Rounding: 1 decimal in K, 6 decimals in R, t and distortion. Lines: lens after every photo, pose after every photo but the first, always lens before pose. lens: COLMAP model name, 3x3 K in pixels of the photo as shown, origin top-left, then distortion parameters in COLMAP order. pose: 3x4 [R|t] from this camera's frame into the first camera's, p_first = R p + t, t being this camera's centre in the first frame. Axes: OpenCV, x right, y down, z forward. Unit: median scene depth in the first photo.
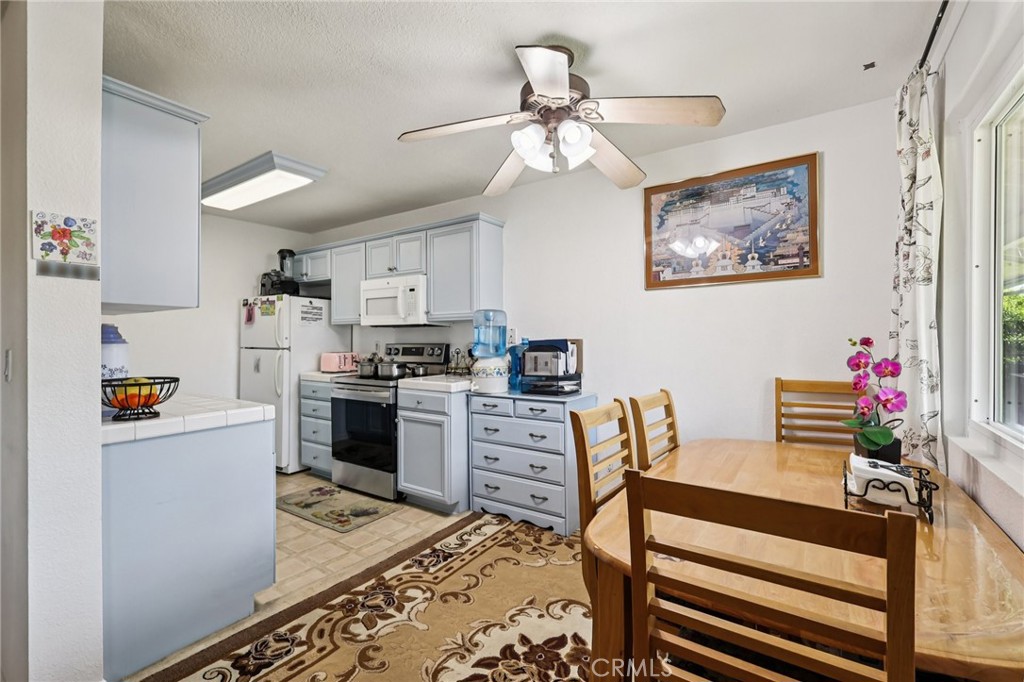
lens RADIAL K [[448.0, 0, 508.9], [0, 448.0, 333.6], [0, 0, 1]] dist [0.001018, 0.001165]
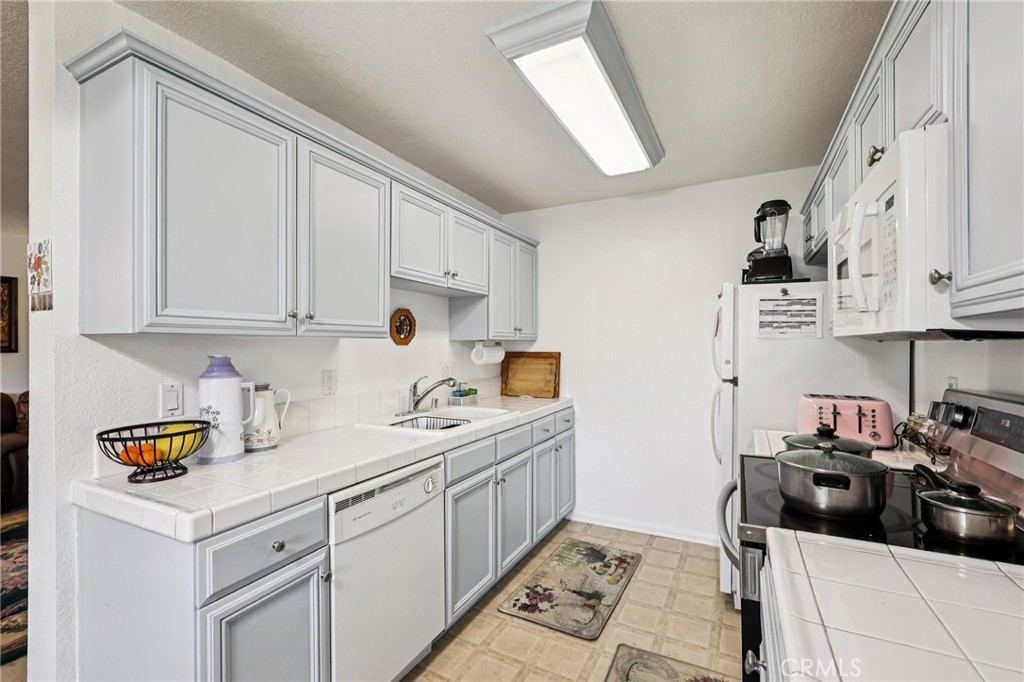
lens RADIAL K [[448.0, 0, 531.5], [0, 448.0, 345.0], [0, 0, 1]] dist [0.001018, 0.001165]
pose [[0.148825, 0.002214, -0.988861, 0.018005], [0.010762, 0.999935, 0.003858, -0.021542], [0.988805, -0.011216, 0.148792, 0.943161]]
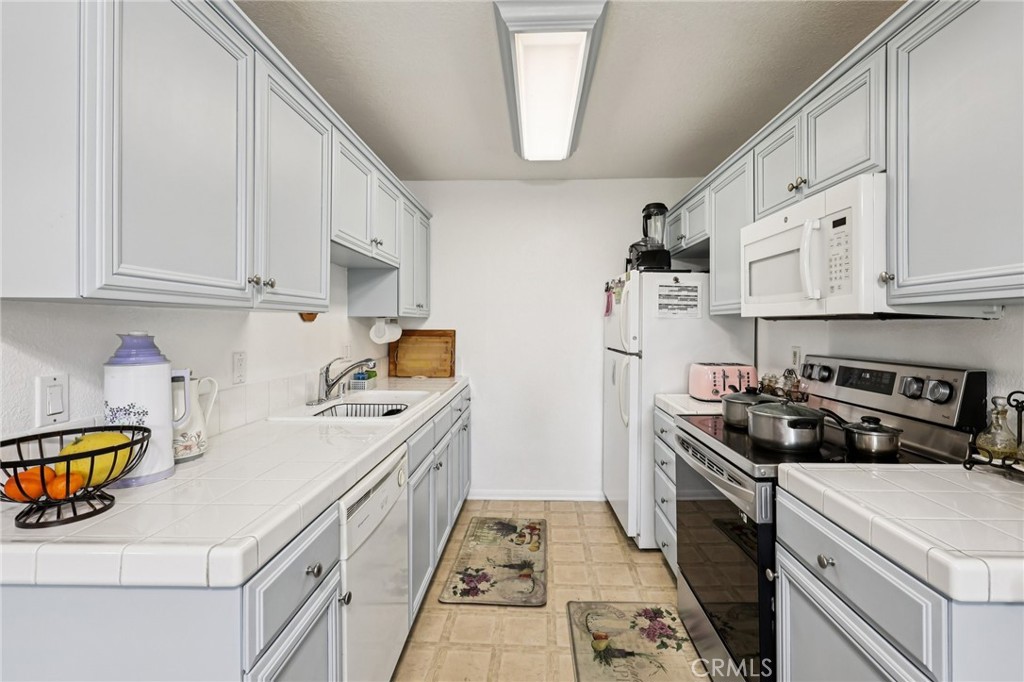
lens RADIAL K [[448.0, 0, 536.9], [0, 448.0, 323.9], [0, 0, 1]] dist [0.001018, 0.001165]
pose [[0.557910, 0.004151, -0.829891, -0.058295], [0.002885, 0.999972, 0.006941, -0.020345], [0.829897, -0.006267, 0.557882, 0.731125]]
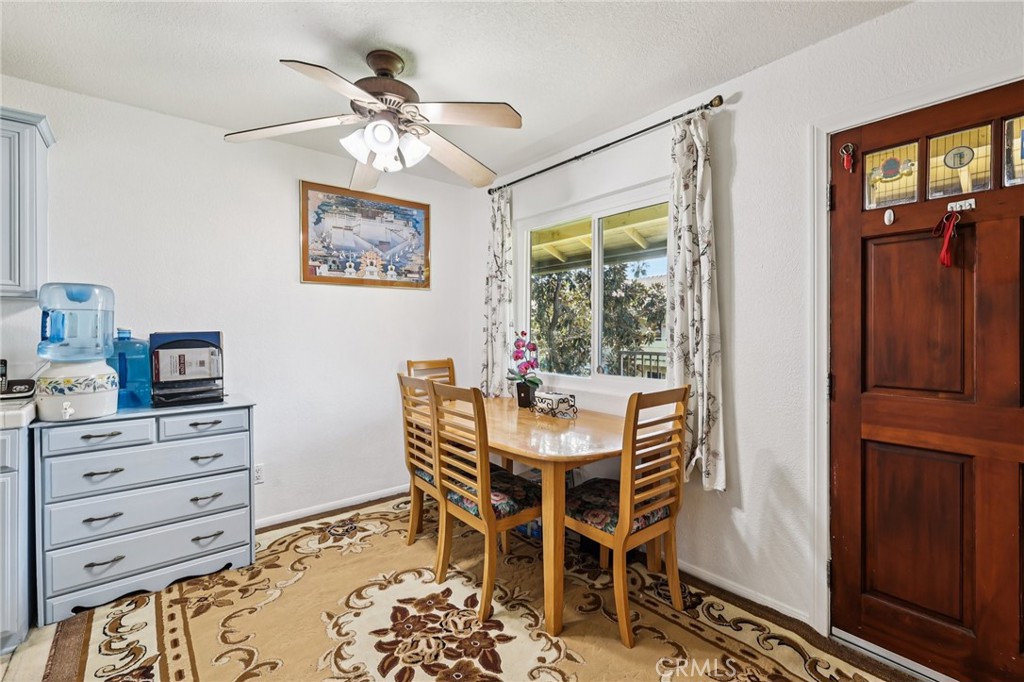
lens RADIAL K [[448.0, 0, 515.0], [0, 448.0, 331.2], [0, 0, 1]] dist [0.001018, 0.001165]
pose [[0.264639, 0.006786, 0.964324, -0.536279], [-0.008940, 0.999950, -0.004583, 0.010731], [-0.964306, -0.007408, 0.264687, 0.284881]]
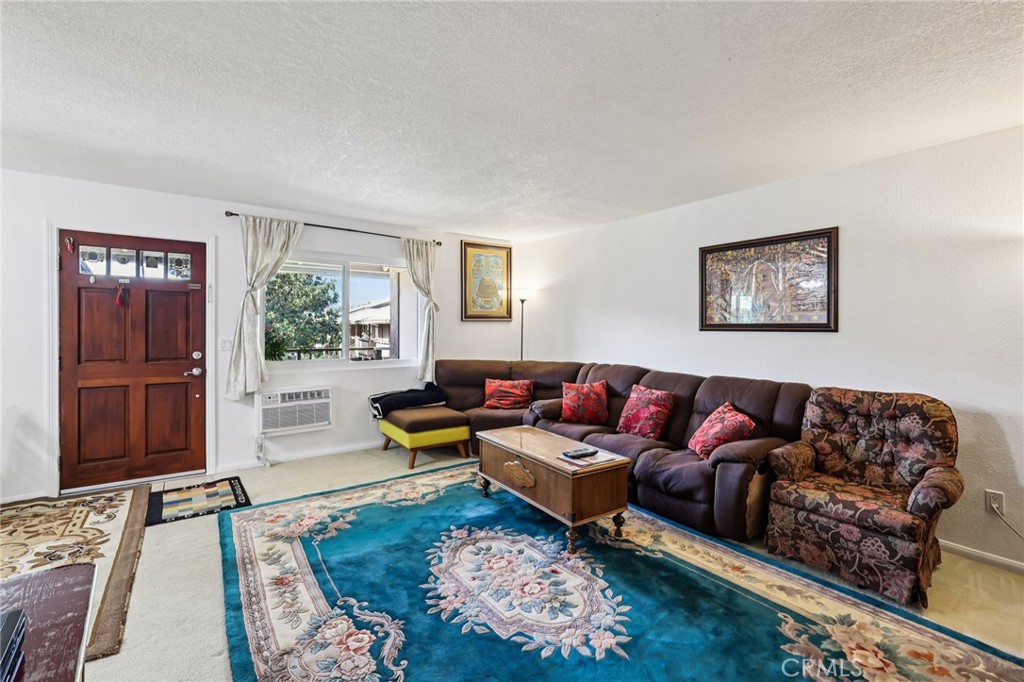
lens RADIAL K [[448.0, 0, 502.8], [0, 448.0, 330.8], [0, 0, 1]] dist [0.001018, 0.001165]
pose [[-0.939522, -0.001506, 0.342484, -1.307844], [-0.001610, 0.999999, -0.000018, -0.006328], [-0.342484, -0.000569, -0.939523, 0.732547]]
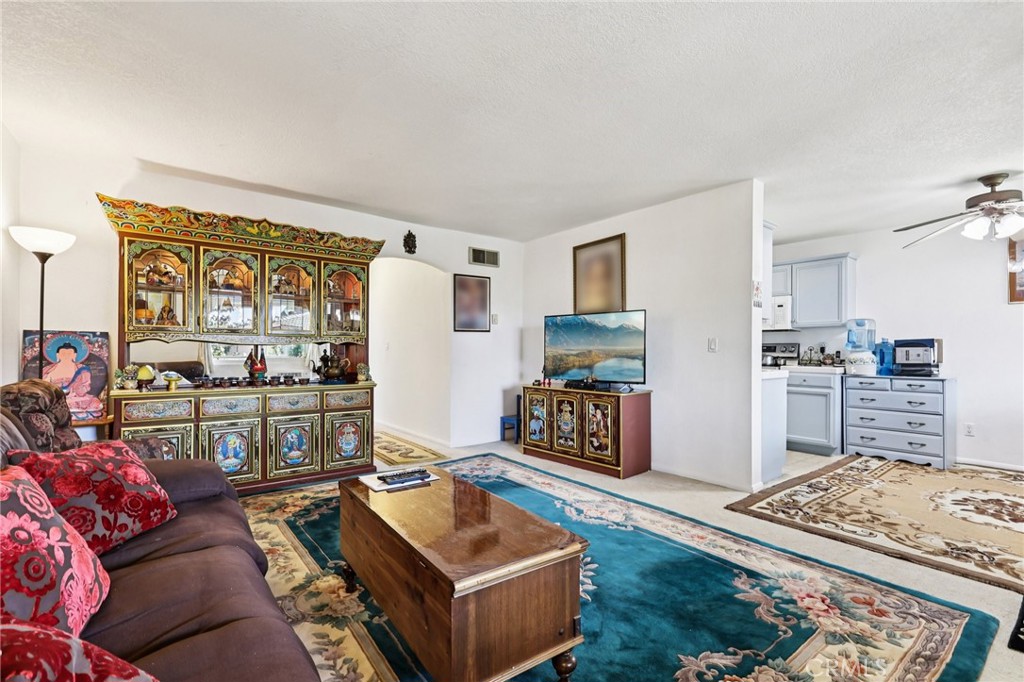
lens RADIAL K [[448.0, 0, 506.9], [0, 448.0, 352.1], [0, 0, 1]] dist [0.001018, 0.001165]
pose [[0.952719, 0.012434, -0.303597, -0.779049], [-0.009476, 0.999892, 0.011214, 0.055131], [0.303704, -0.007807, 0.952735, -0.834820]]
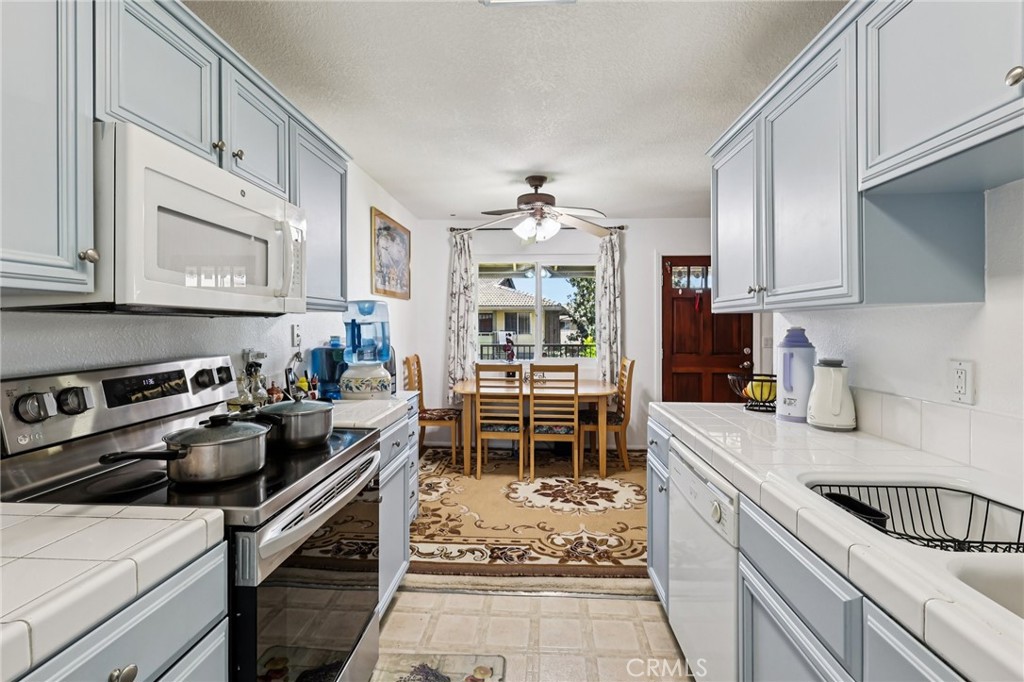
lens RADIAL K [[448.0, 0, 521.7], [0, 448.0, 330.5], [0, 0, 1]] dist [0.001018, 0.001165]
pose [[-0.536522, -0.003126, 0.843880, -0.902176], [-0.001651, 0.999995, 0.002655, -0.007142], [-0.843885, 0.000031, -0.536525, 1.315392]]
